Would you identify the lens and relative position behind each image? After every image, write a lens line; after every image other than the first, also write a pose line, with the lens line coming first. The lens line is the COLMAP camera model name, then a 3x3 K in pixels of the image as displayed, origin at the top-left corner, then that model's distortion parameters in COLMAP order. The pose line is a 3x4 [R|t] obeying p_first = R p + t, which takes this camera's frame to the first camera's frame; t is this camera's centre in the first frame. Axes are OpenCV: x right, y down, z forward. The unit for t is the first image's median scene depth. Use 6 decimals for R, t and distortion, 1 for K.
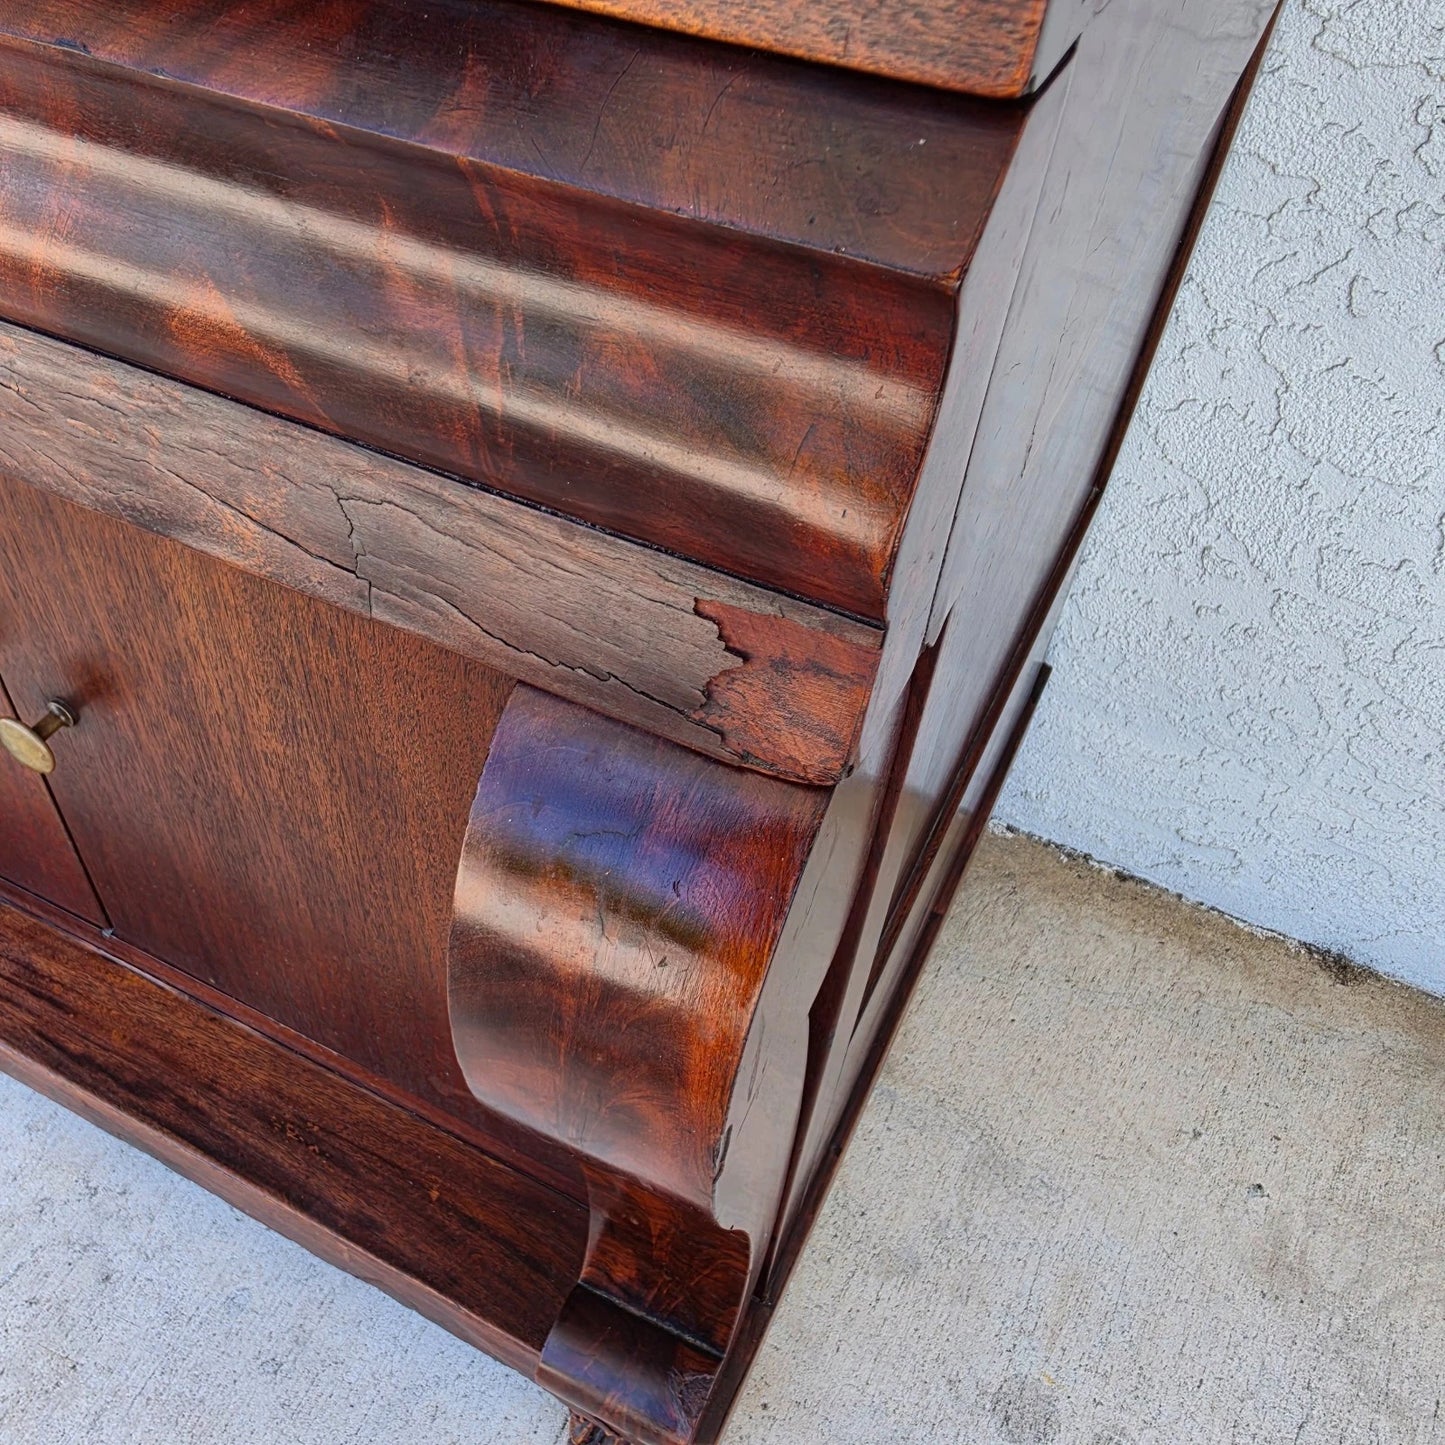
lens RADIAL K [[1348.1, 0, 584.1], [0, 1348.1, 754.2], [0, 0, 1]] dist [0.003669, 0.014588]
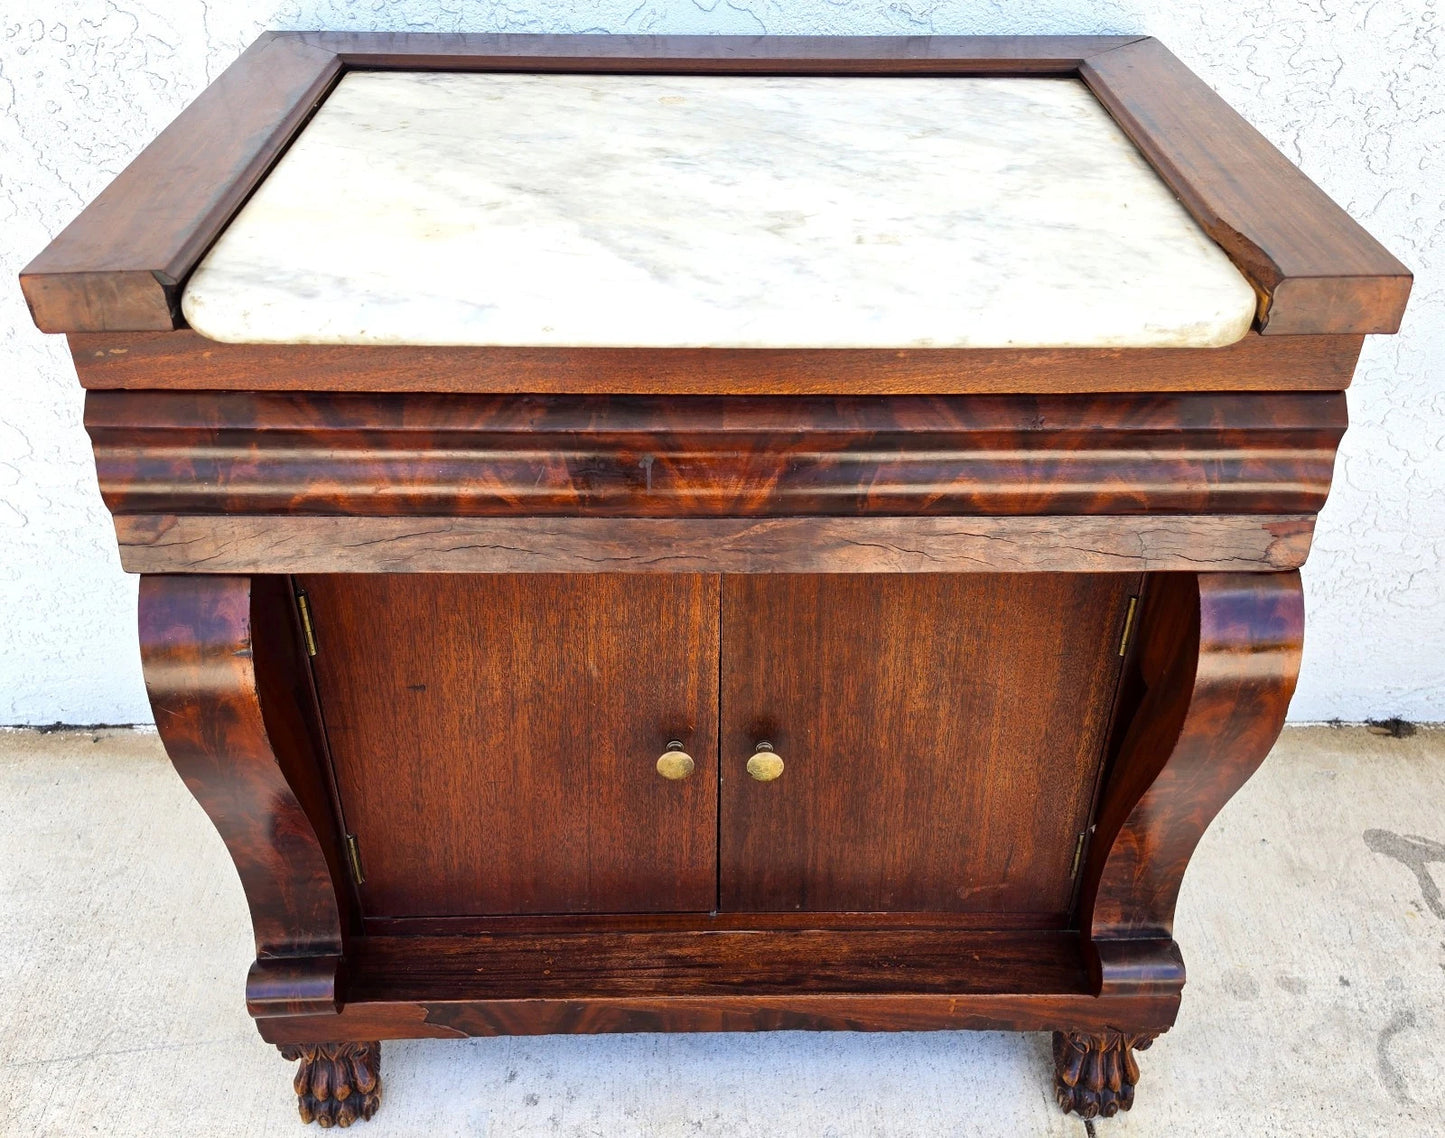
lens RADIAL K [[1371.4, 0, 727.9], [0, 1371.4, 613.3], [0, 0, 1]] dist [0.124910, -0.229345]
pose [[0.867819, -0.288924, 0.404243, -1.007166], [0.366360, 0.921661, -0.127755, 0.019628], [-0.335663, 0.258967, 0.905686, -0.670003]]
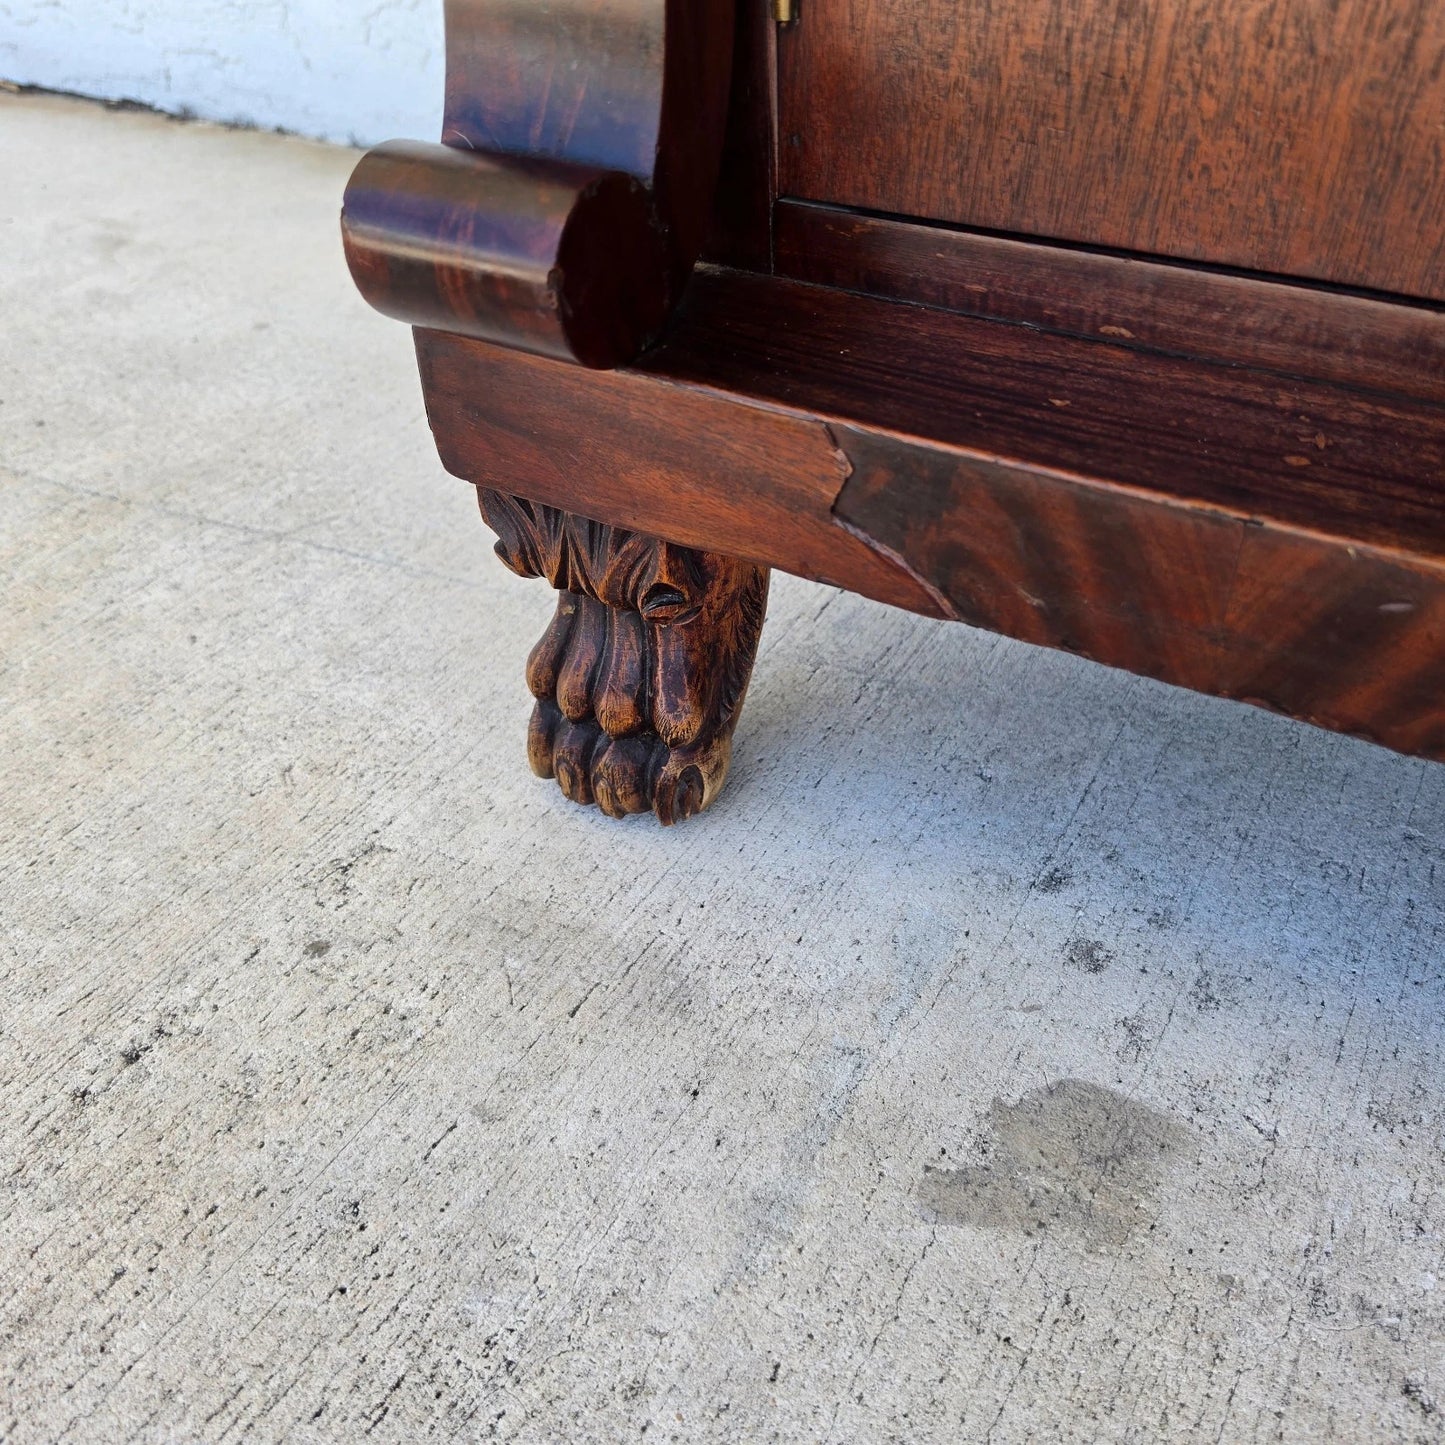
lens RADIAL K [[1361.1, 0, 729.3], [0, 1361.1, 701.9], [0, 0, 1]] dist [0.100278, -0.200606]
pose [[0.997361, 0.009628, -0.071955, -0.776950], [-0.022399, 0.983622, -0.178845, 0.303767], [0.069054, 0.179985, 0.981243, 0.703850]]
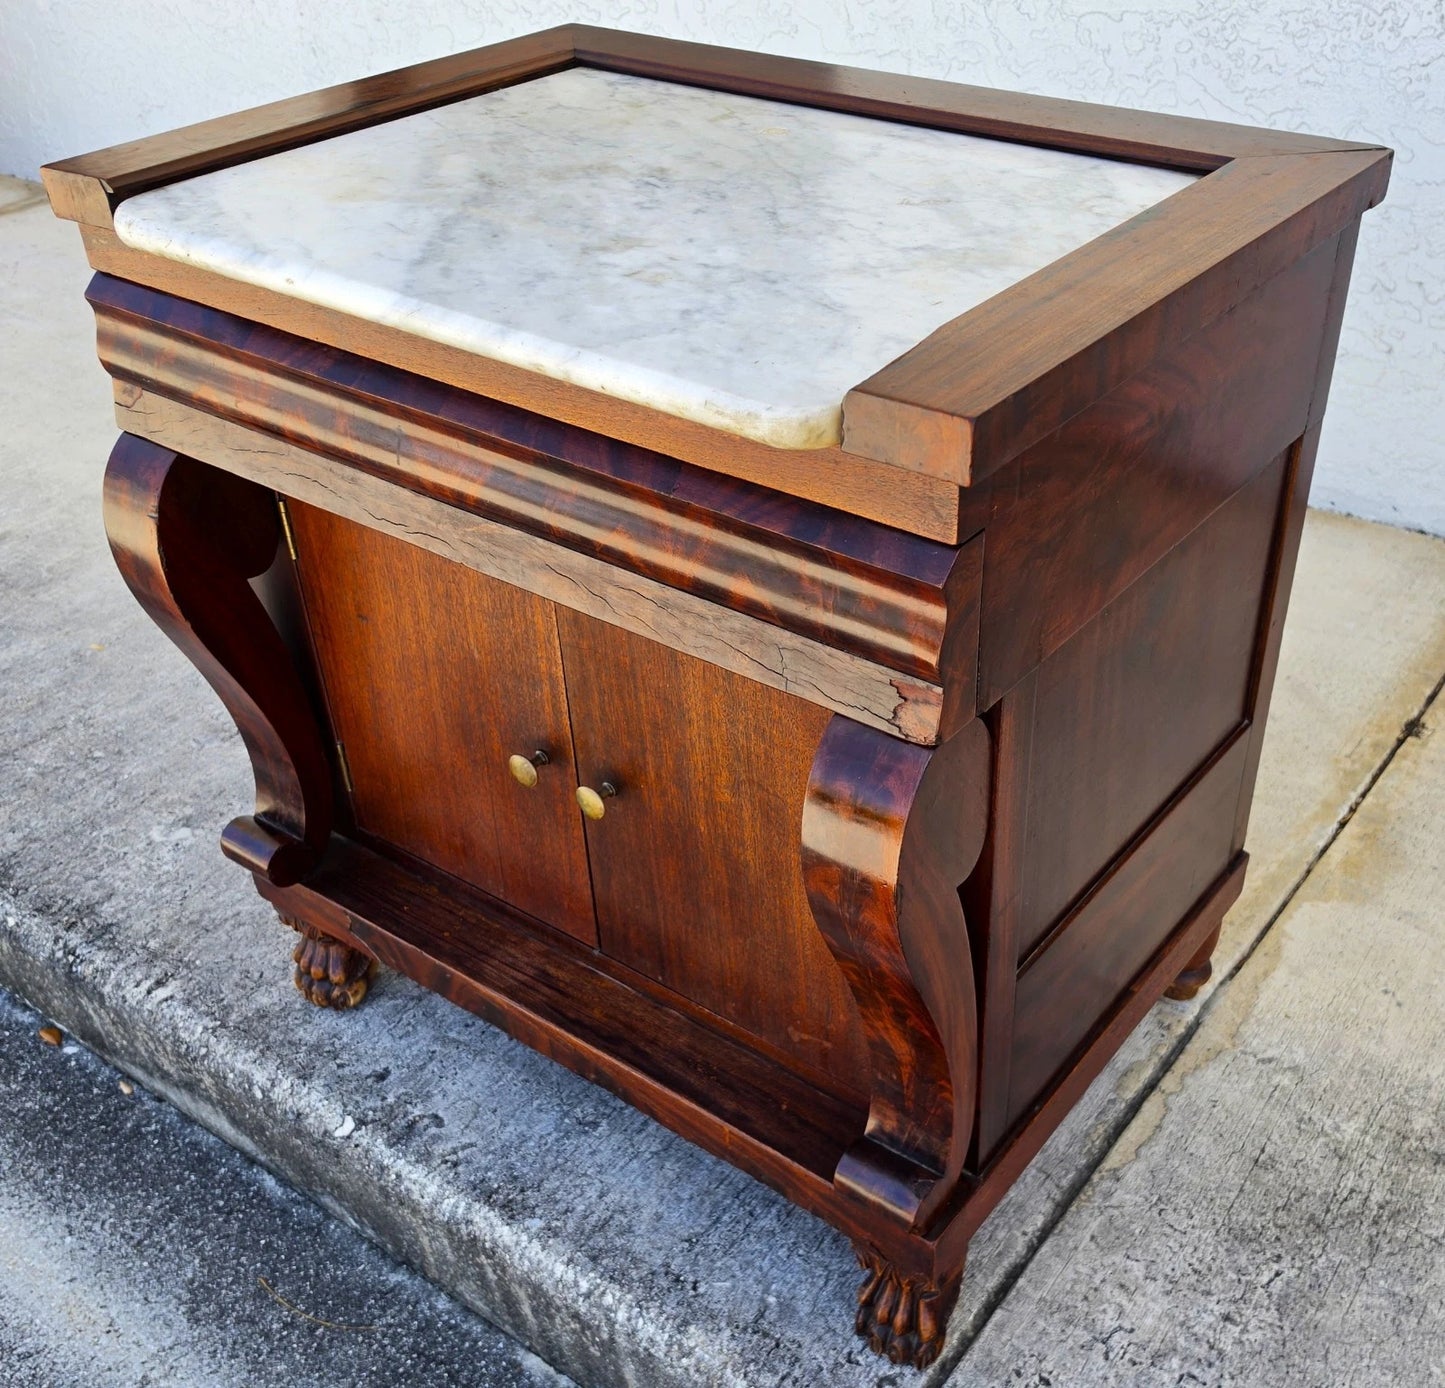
lens RADIAL K [[1612.4, 0, 814.0], [0, 1612.4, 777.6], [0, 0, 1]] dist [0.143232, -0.308307]
pose [[0.990110, 0.060868, -0.126399, 0.148132], [-0.085693, 0.975760, -0.201370, 0.329411], [0.111079, 0.210210, 0.971326, -0.982941]]
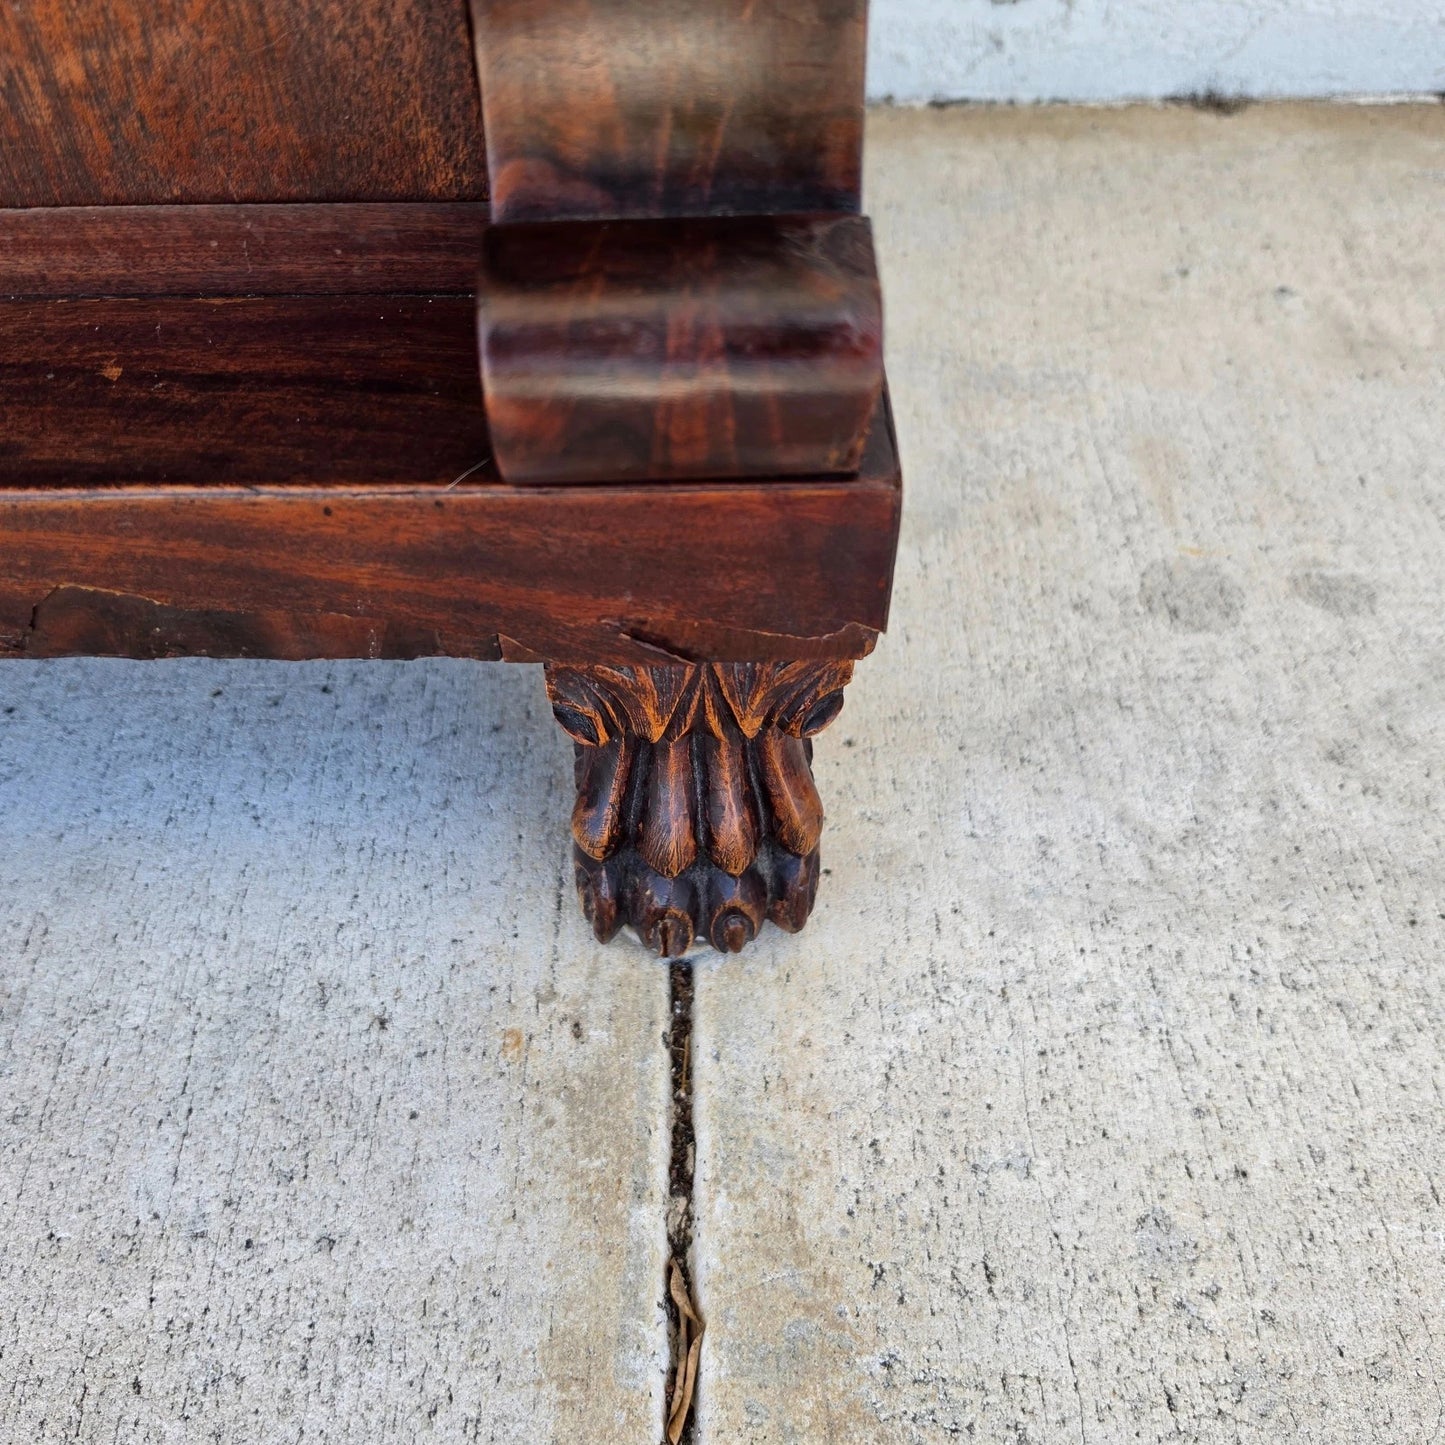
lens RADIAL K [[1362.8, 0, 707.7], [0, 1362.8, 707.4], [0, 0, 1]] dist [0.079583, -0.163542]
pose [[0.872517, -0.370487, 0.318519, -0.125189], [0.374144, 0.925907, 0.052083, 0.478250], [-0.314215, 0.073729, 0.946485, 0.517700]]
